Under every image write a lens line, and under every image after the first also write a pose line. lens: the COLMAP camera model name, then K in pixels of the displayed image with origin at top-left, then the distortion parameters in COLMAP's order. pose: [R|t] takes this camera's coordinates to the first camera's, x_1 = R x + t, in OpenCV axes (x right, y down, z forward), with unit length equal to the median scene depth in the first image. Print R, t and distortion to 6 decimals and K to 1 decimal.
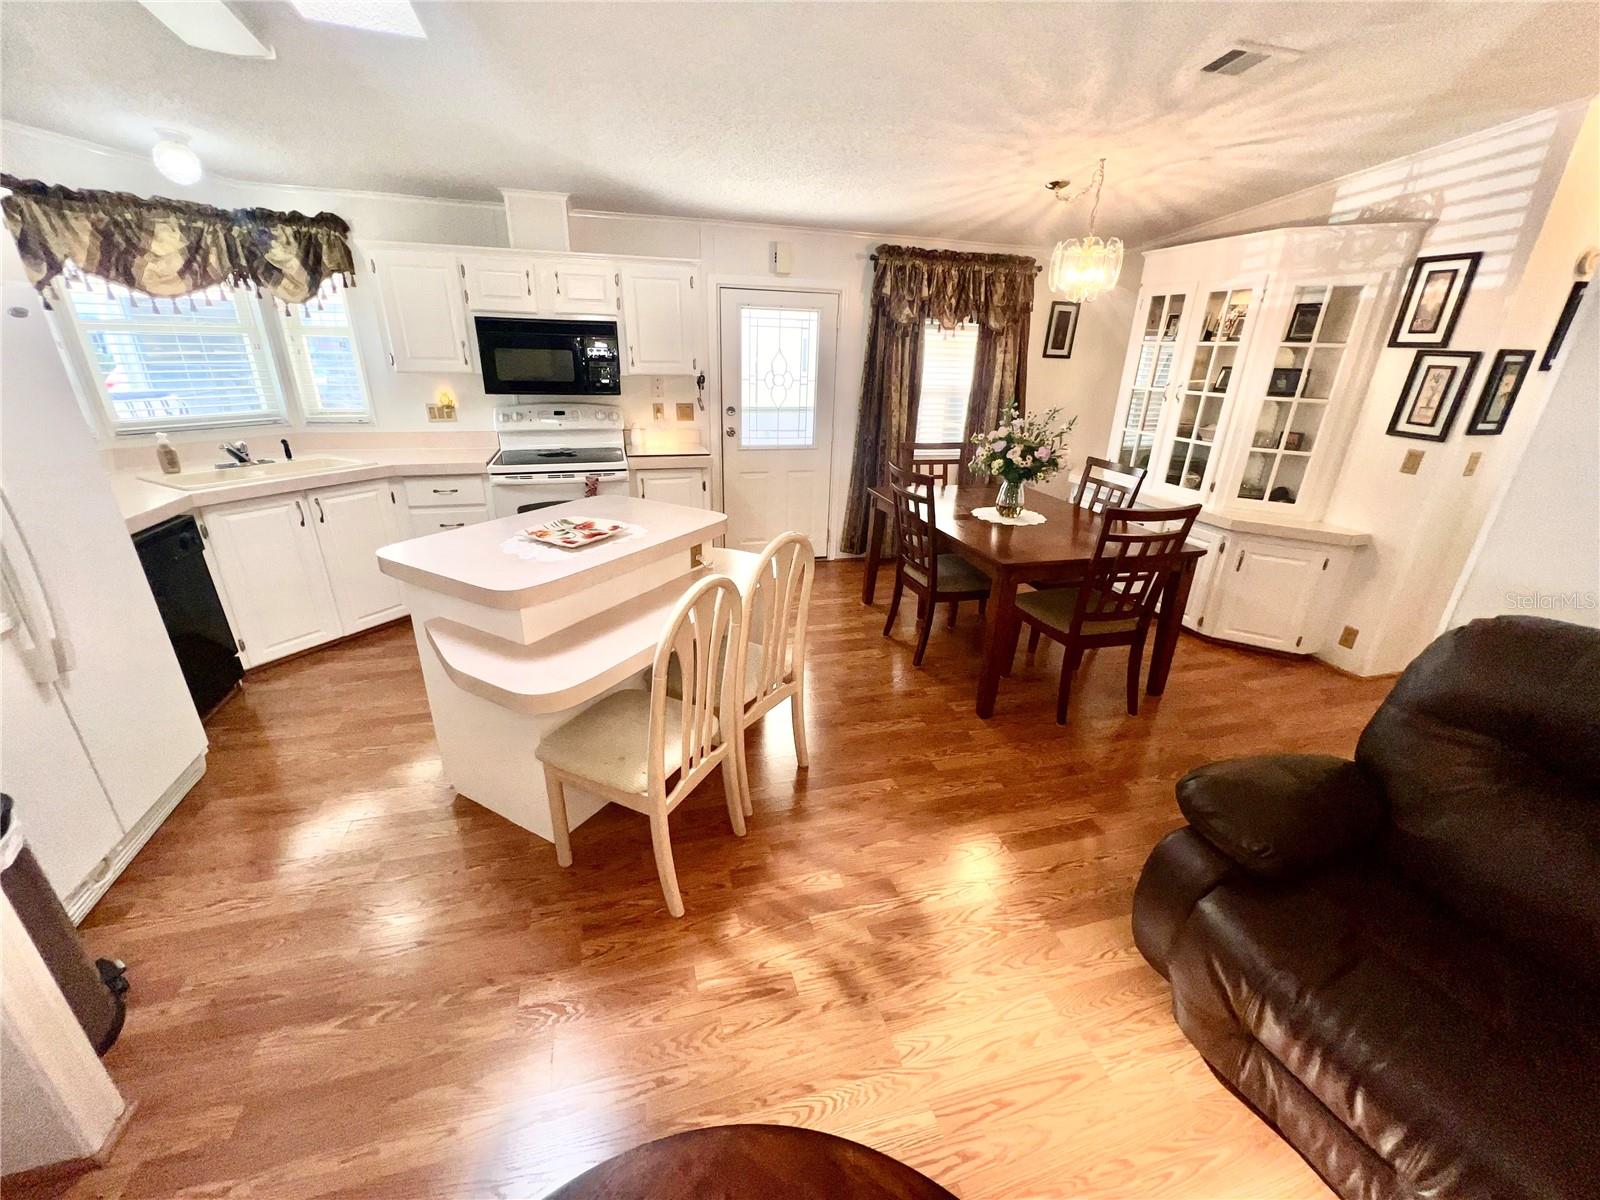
lens RADIAL K [[642.8, 0, 796.7], [0, 642.8, 600.5], [0, 0, 1]] dist [0.000361, -0.000077]
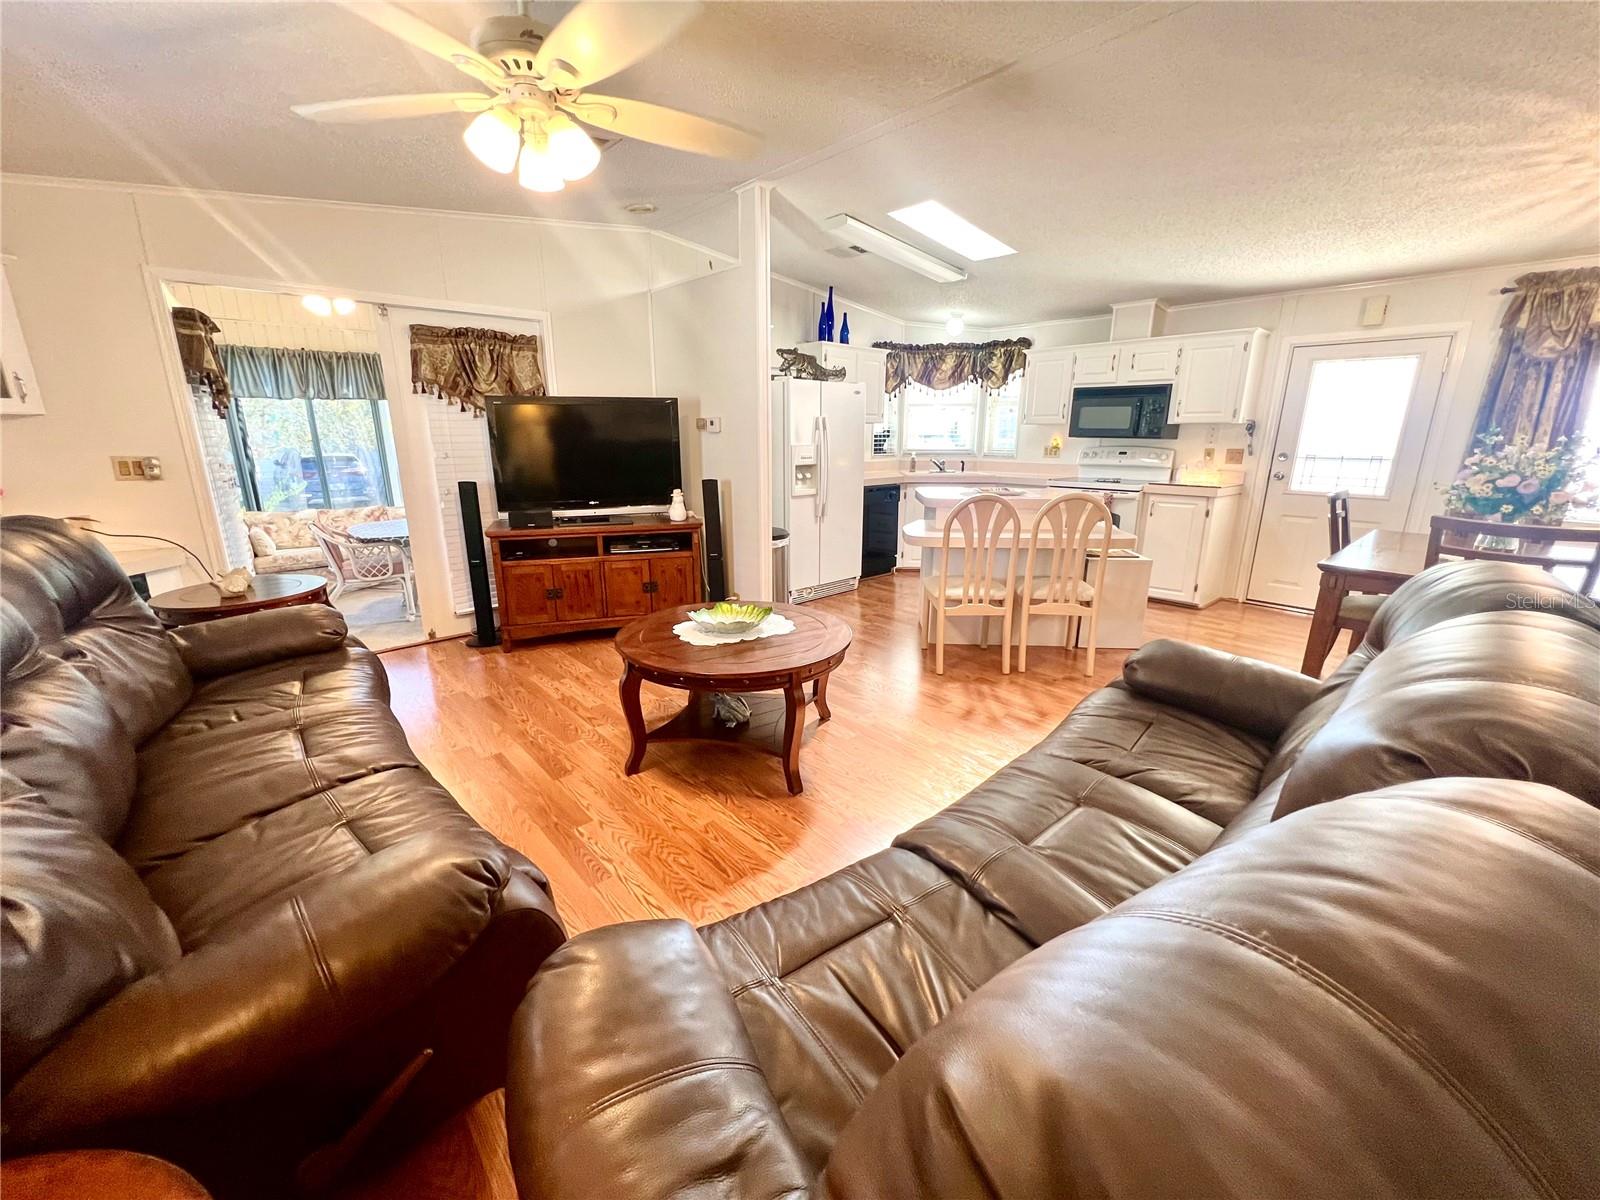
lens RADIAL K [[642.8, 0, 797.6], [0, 642.8, 603.8], [0, 0, 1]] dist [0.000361, -0.000077]
pose [[0.436918, 0.211013, -0.874400, 0.678221], [-0.324831, 0.943510, 0.065380, 0.165746], [0.838801, 0.255466, 0.480780, -0.171974]]
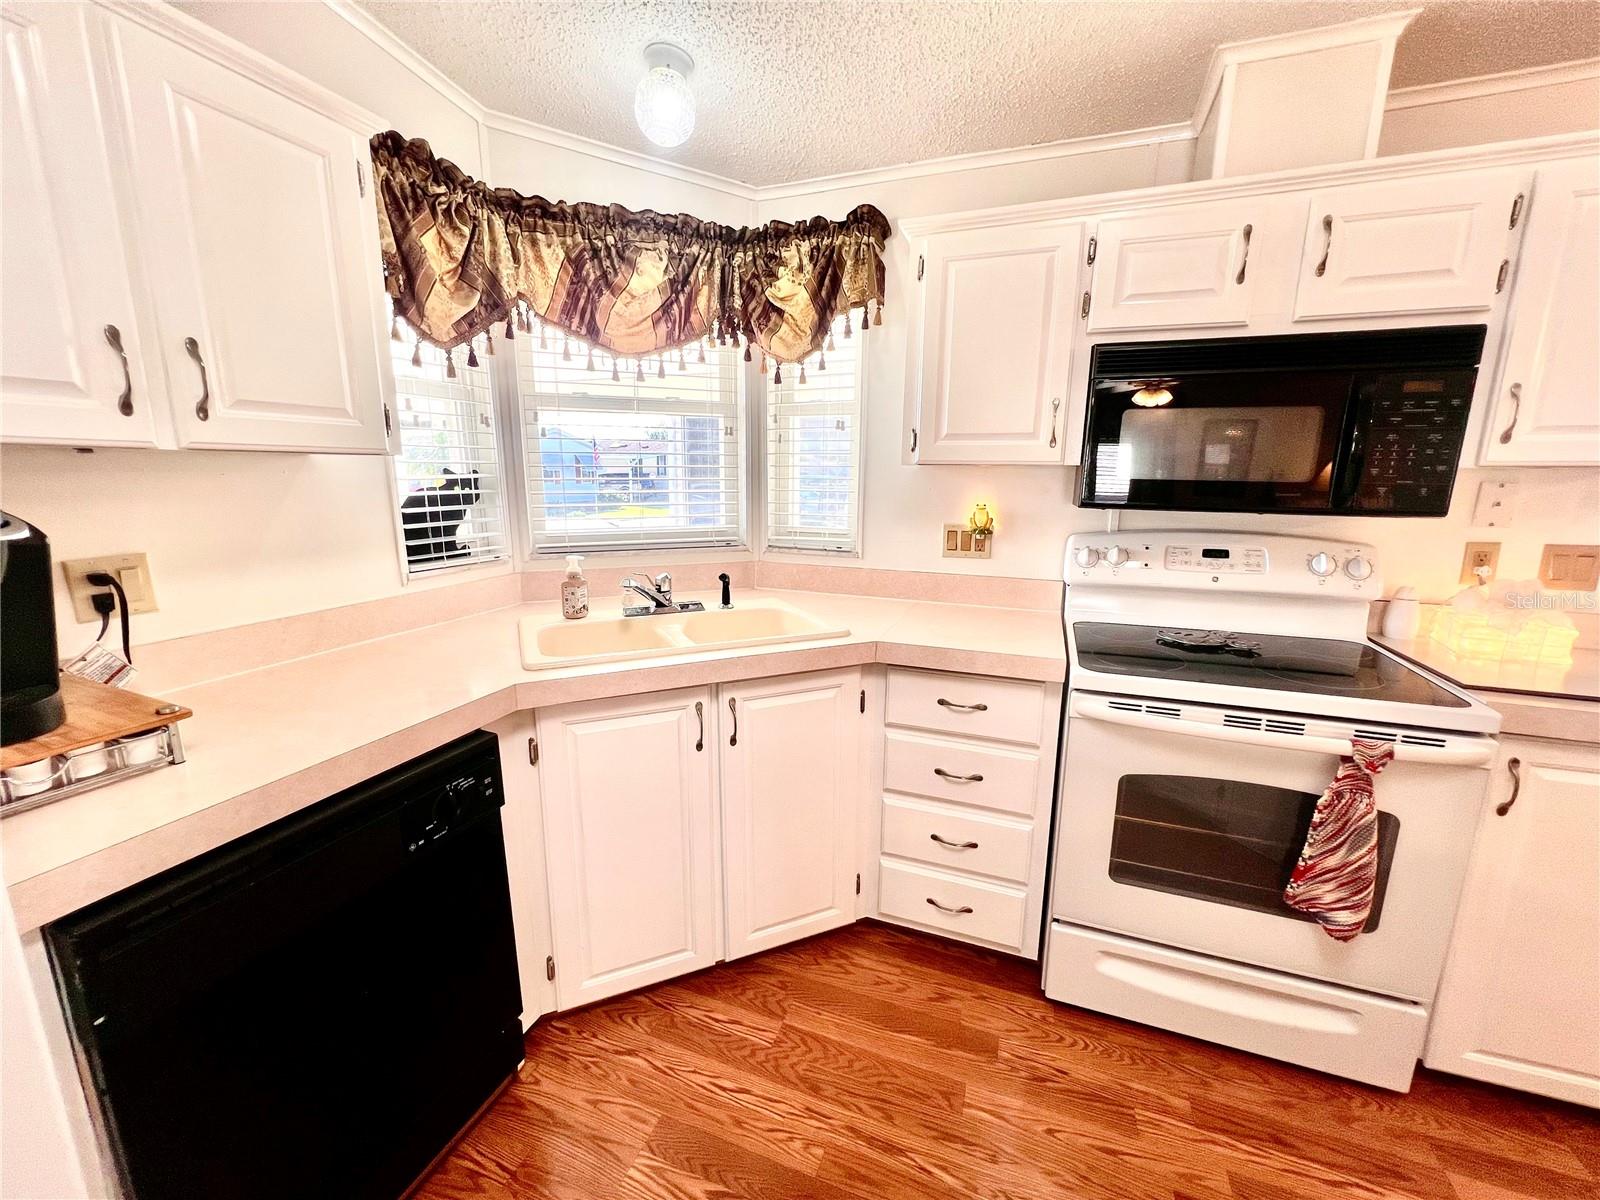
lens RADIAL K [[642.8, 0, 795.5], [0, 642.8, 600.0], [0, 0, 1]] dist [0.000361, -0.000077]
pose [[0.796862, 0.101735, -0.595534, -0.384559], [-0.212105, 0.970085, -0.118091, -0.168157], [0.565705, 0.220418, 0.794603, 0.563057]]
